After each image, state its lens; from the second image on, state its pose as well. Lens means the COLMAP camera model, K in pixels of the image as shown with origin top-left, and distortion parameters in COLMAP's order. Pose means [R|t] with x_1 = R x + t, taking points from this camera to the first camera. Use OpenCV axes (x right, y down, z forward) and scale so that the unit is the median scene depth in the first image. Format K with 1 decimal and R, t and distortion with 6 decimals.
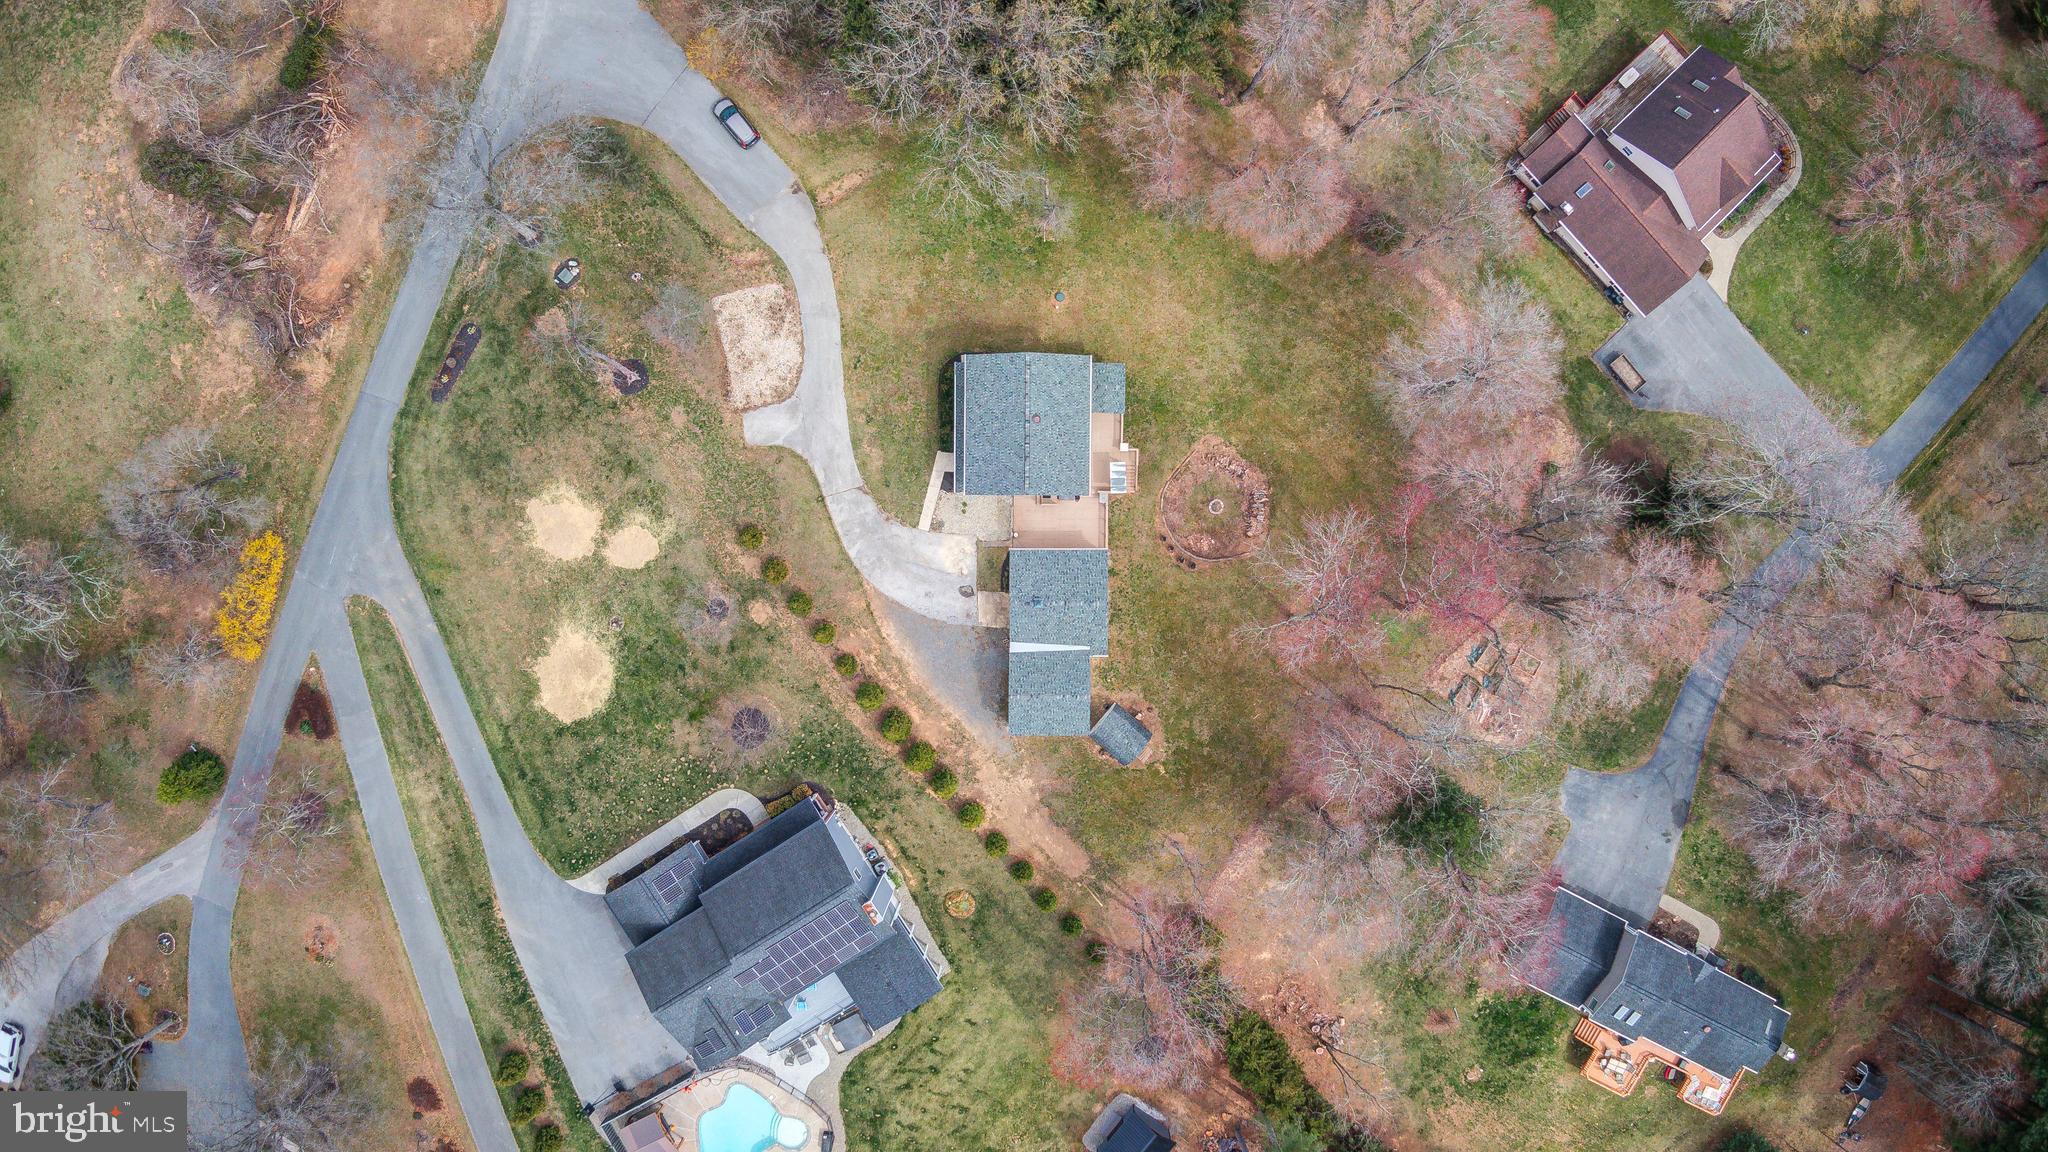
lens RADIAL K [[1482.2, 0, 1037.6], [0, 1482.2, 559.0], [0, 0, 1]] dist [-0.058559, -0.247891]
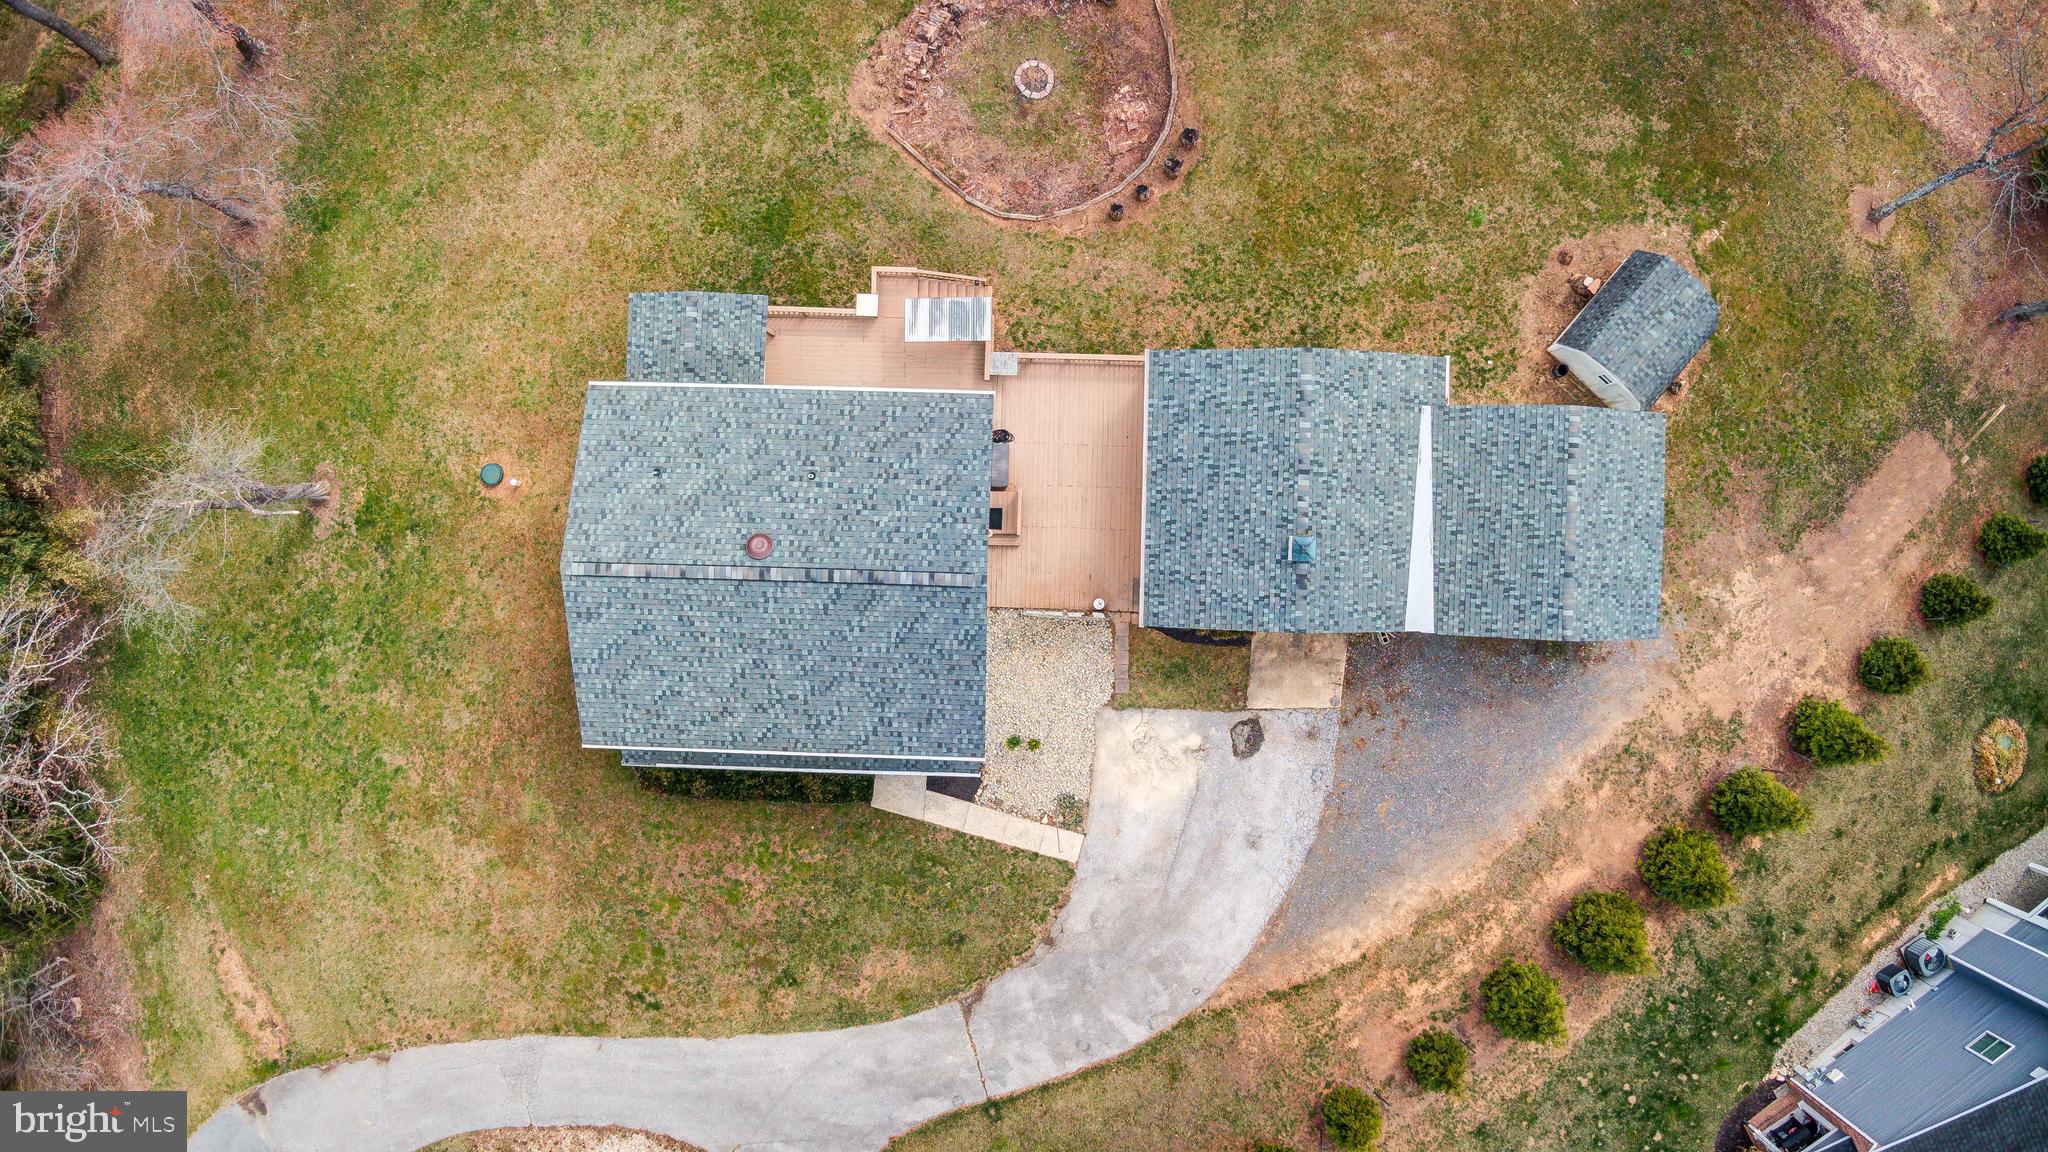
lens RADIAL K [[1466.7, 0, 1028.6], [0, 1466.7, 556.5], [0, 0, 1]] dist [-0.129761, -0.068857]
pose [[0.020094, -0.999434, -0.026971, 0.006705], [0.999274, 0.020949, -0.031810, -0.022659], [0.032357, -0.026312, 0.999130, 0.633300]]
